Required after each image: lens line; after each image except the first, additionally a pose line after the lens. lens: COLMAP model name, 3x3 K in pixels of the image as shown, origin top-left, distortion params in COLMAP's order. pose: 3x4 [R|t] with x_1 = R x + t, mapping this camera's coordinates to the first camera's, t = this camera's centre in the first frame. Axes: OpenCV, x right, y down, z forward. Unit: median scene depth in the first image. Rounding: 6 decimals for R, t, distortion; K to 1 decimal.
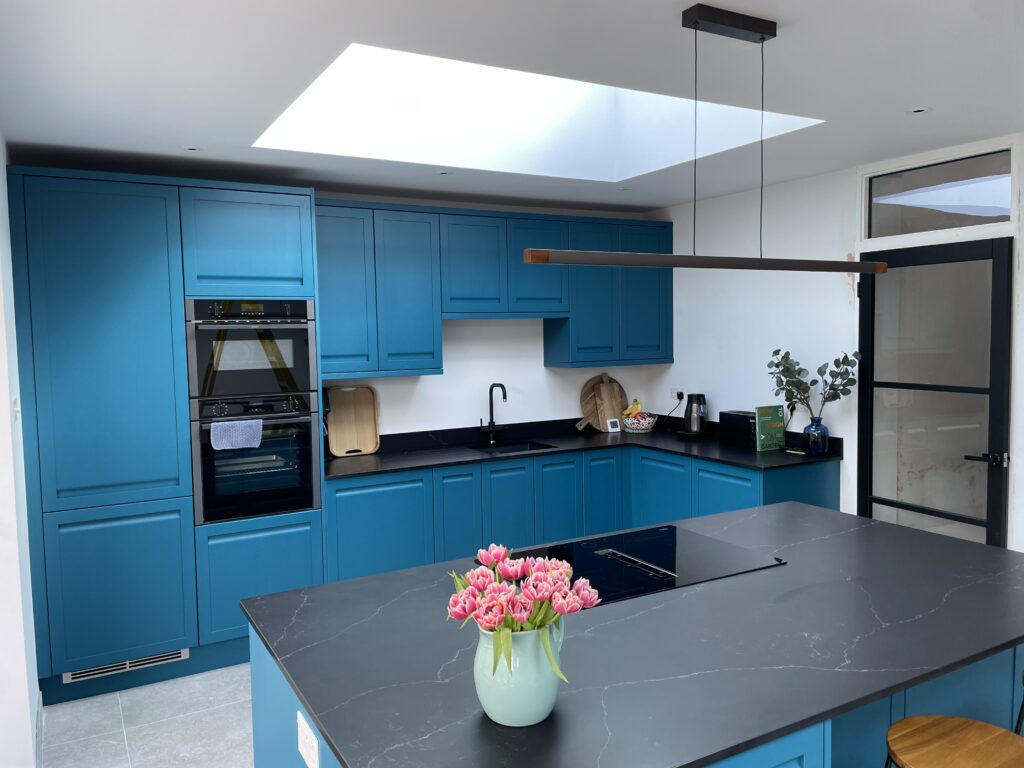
lens RADIAL K [[776.1, 0, 505.7], [0, 776.1, 386.8], [0, 0, 1]] dist [0.087344, -0.079052]
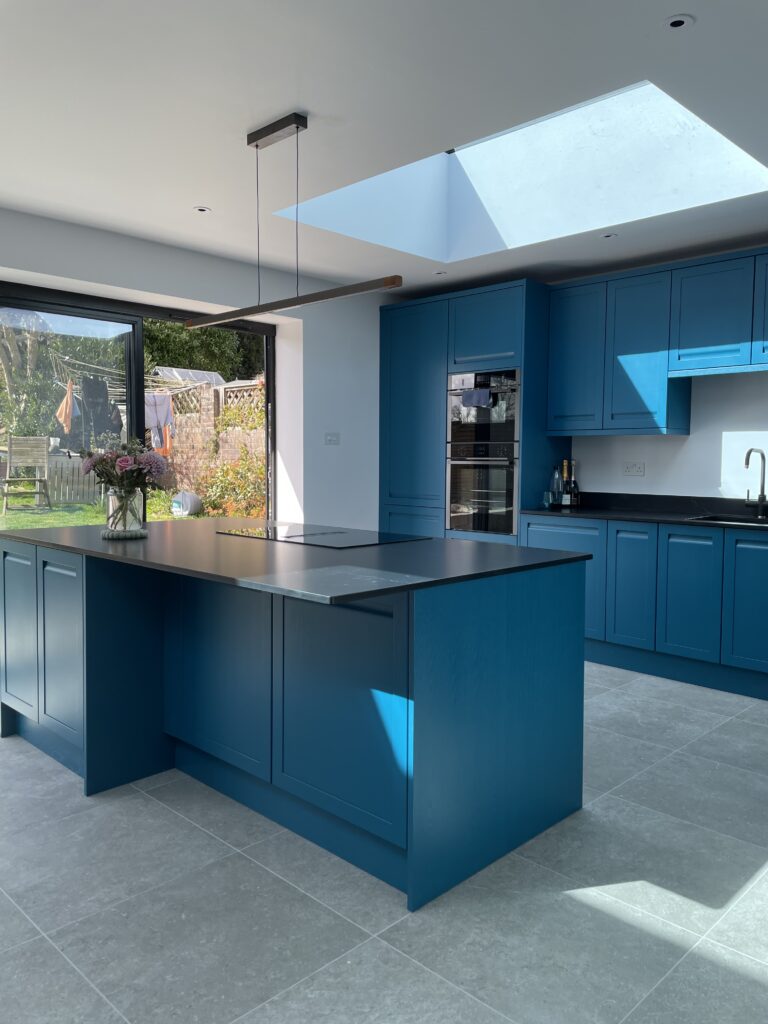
lens RADIAL K [[776.1, 0, 381.5], [0, 776.1, 506.4], [0, 0, 1]] dist [0.087344, -0.079052]
pose [[0.276055, 0.082522, -0.957593, 0.862267], [-0.082264, 0.994680, 0.062004, 0.047319], [0.957615, 0.061659, 0.281375, 0.420199]]
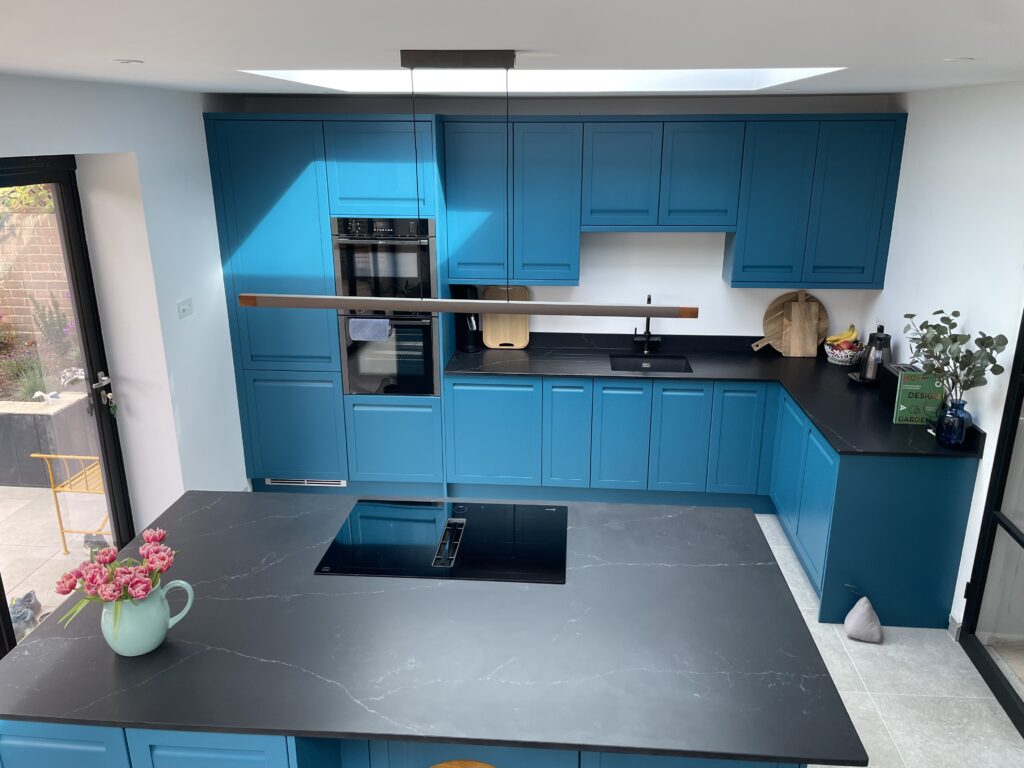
lens RADIAL K [[776.1, 0, 520.4], [0, 776.1, 380.1], [0, 0, 1]] dist [0.087344, -0.079052]
pose [[0.834929, 0.184967, -0.518343, 0.454275], [-0.057621, 0.966034, 0.251909, -0.166493], [0.547332, -0.180459, 0.817228, 0.102639]]
